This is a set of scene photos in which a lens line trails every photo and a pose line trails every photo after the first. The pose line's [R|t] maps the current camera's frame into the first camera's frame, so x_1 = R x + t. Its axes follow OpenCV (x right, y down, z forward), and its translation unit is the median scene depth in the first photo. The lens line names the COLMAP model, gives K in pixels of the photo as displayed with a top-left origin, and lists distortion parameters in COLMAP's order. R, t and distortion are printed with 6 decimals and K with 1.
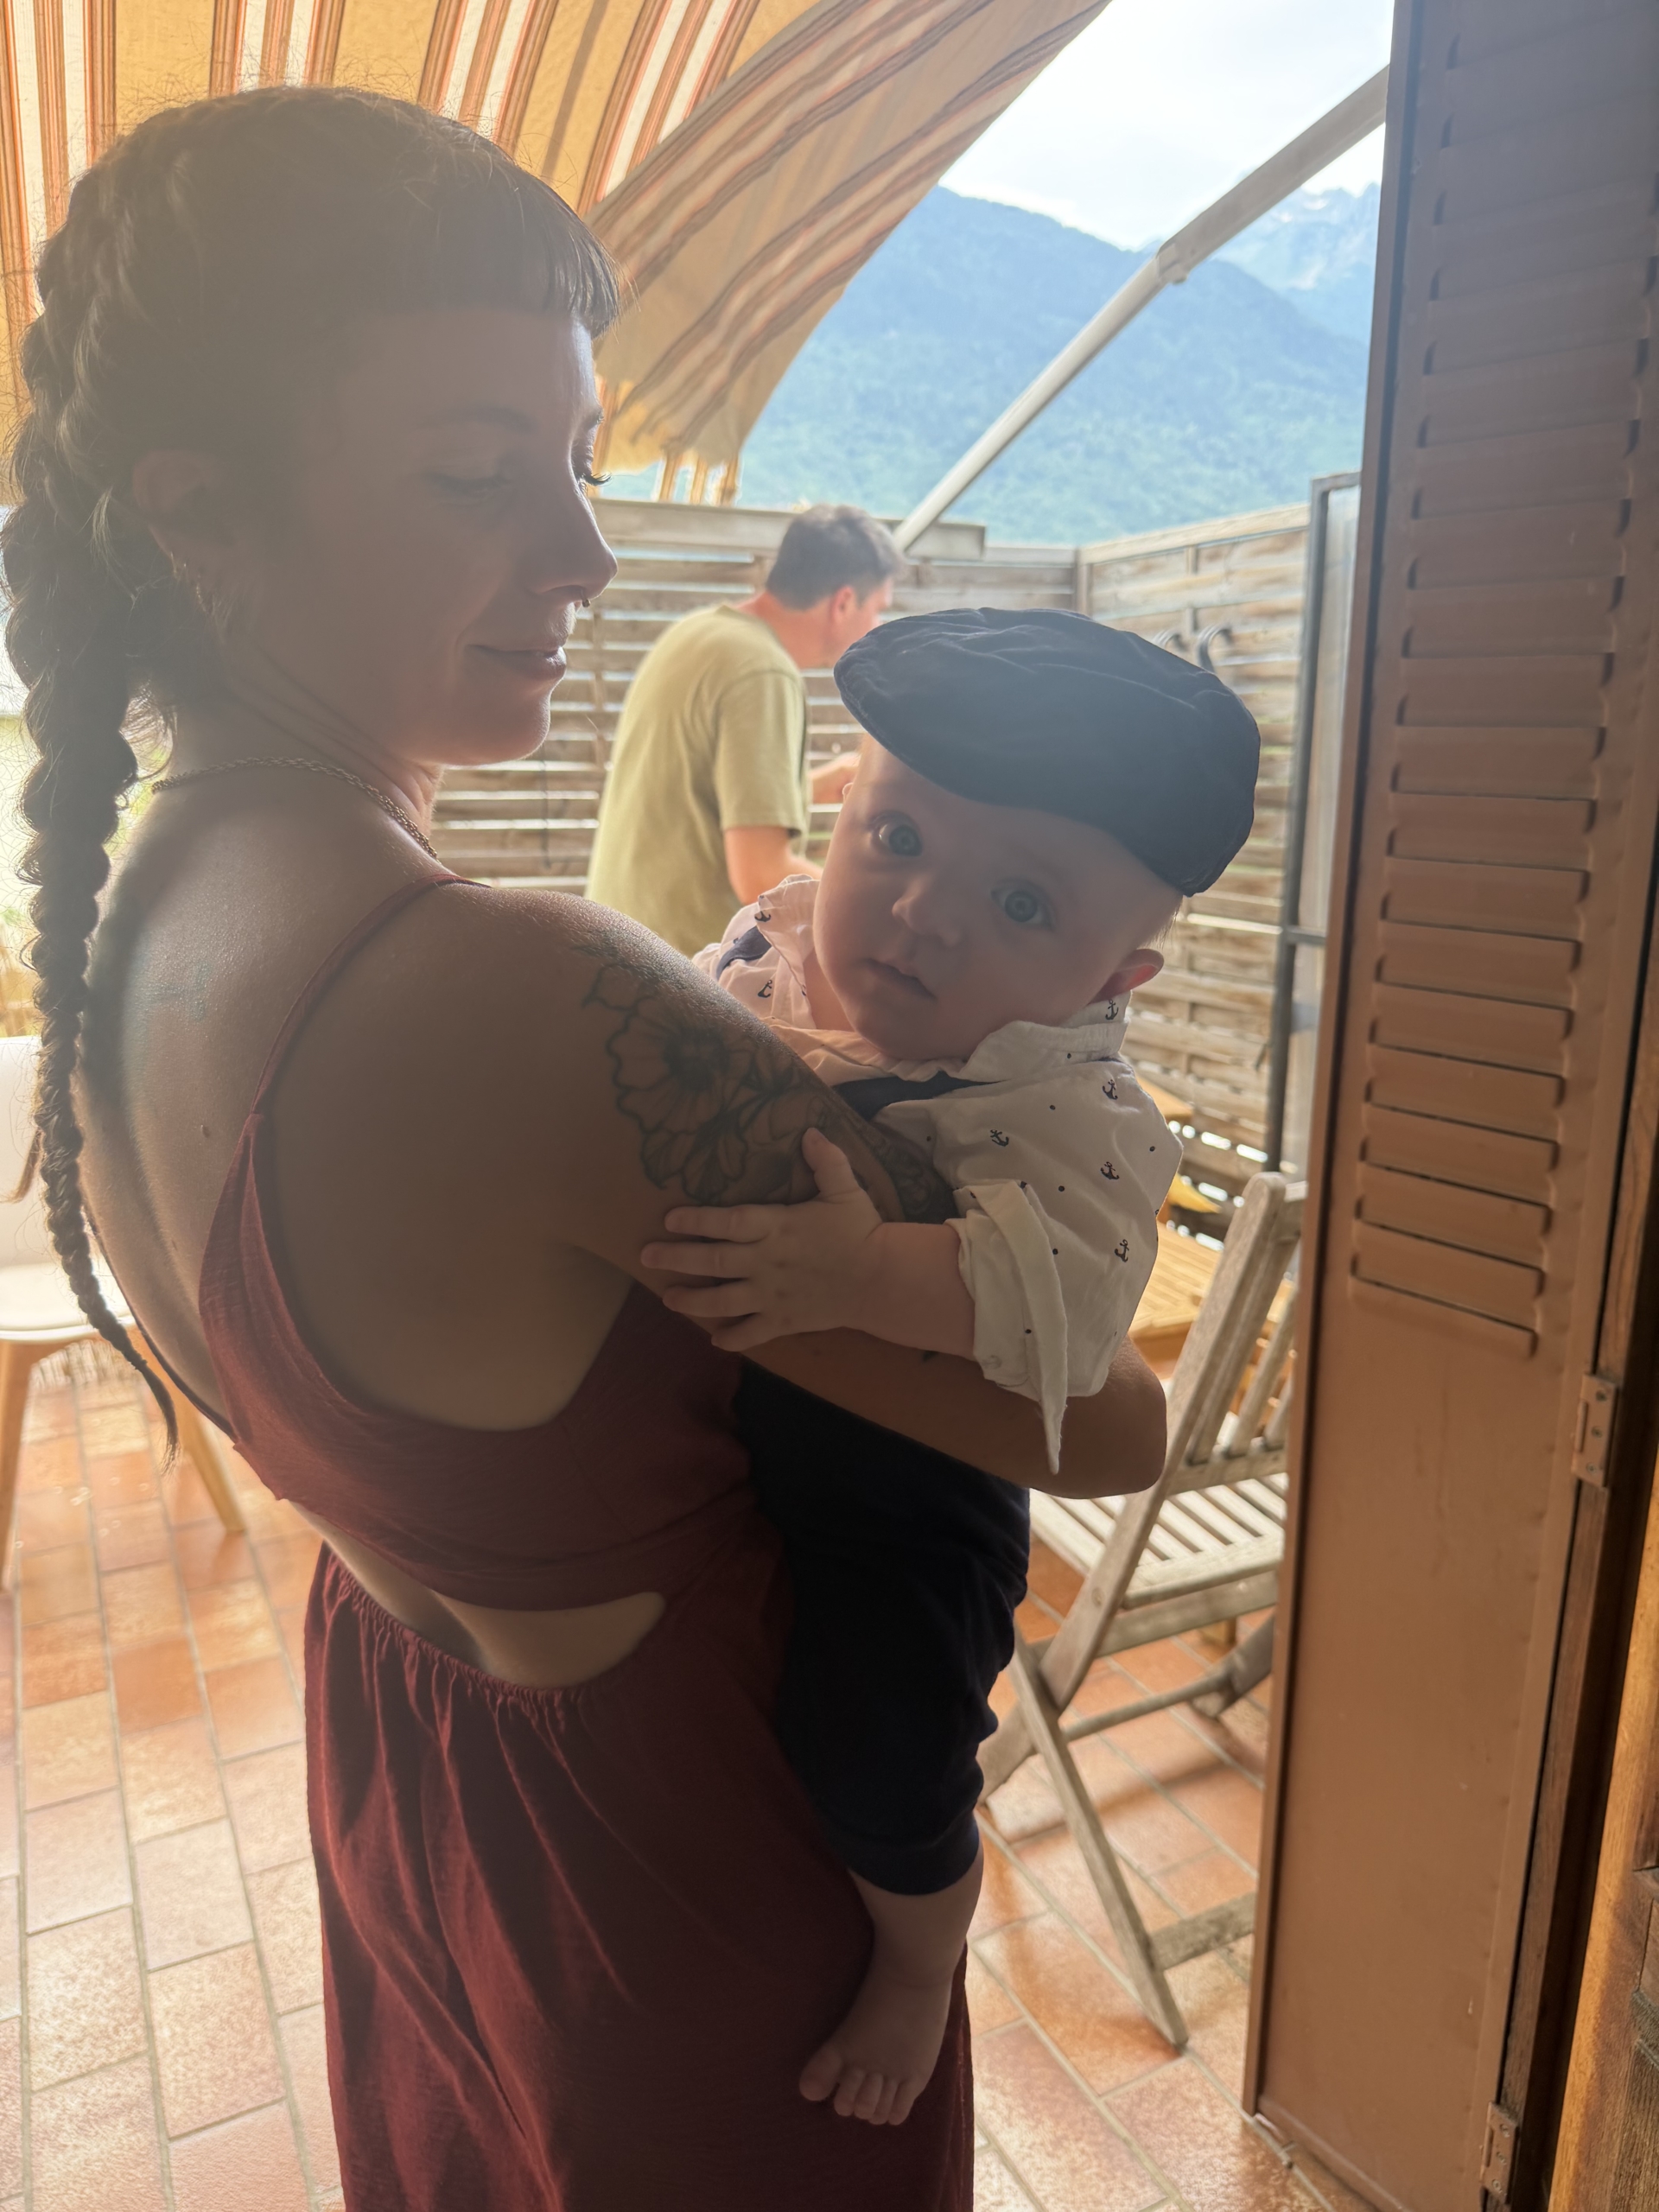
lens RADIAL K [[1568.7, 0, 824.4], [0, 1568.7, 1110.5], [0, 0, 1]] dist [0.093498, -0.174956]
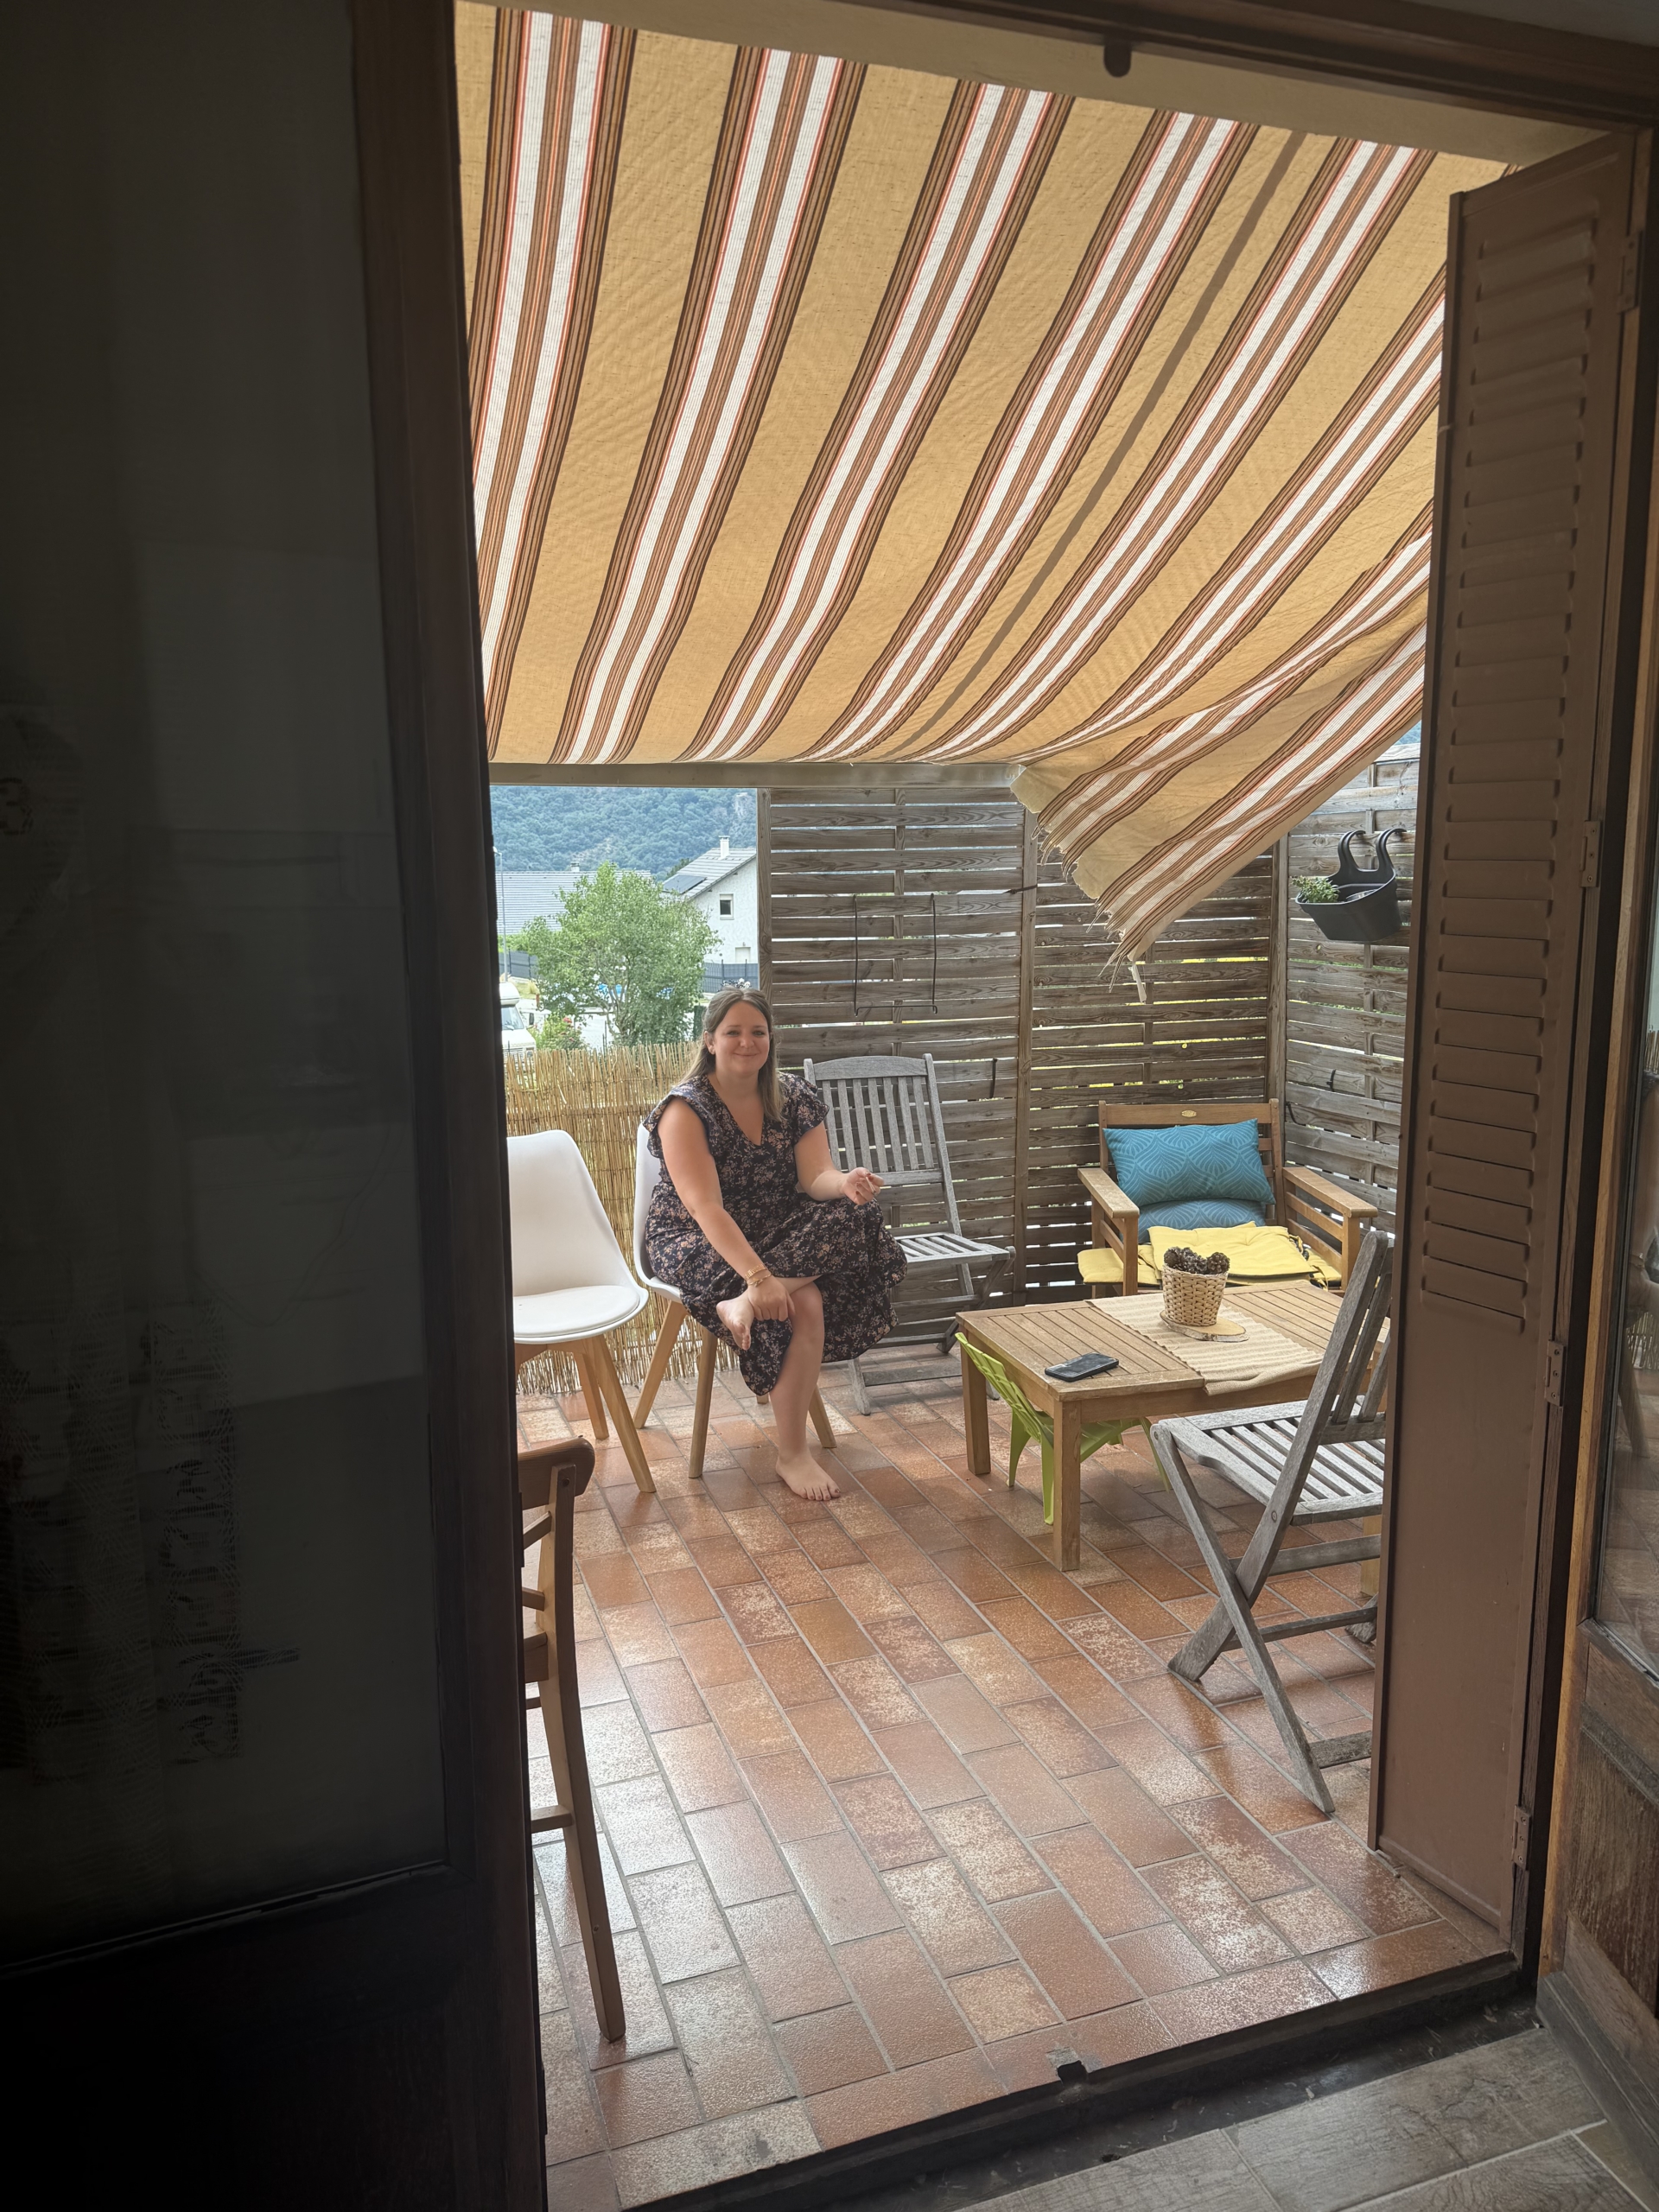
lens RADIAL K [[1568.7, 0, 824.4], [0, 1568.7, 1110.5], [0, 0, 1]] dist [0.093498, -0.174956]
pose [[0.990809, 0.013724, -0.134568, -0.051417], [-0.023159, 0.997362, -0.068794, 0.032727], [0.133269, 0.071278, 0.988513, -0.544572]]
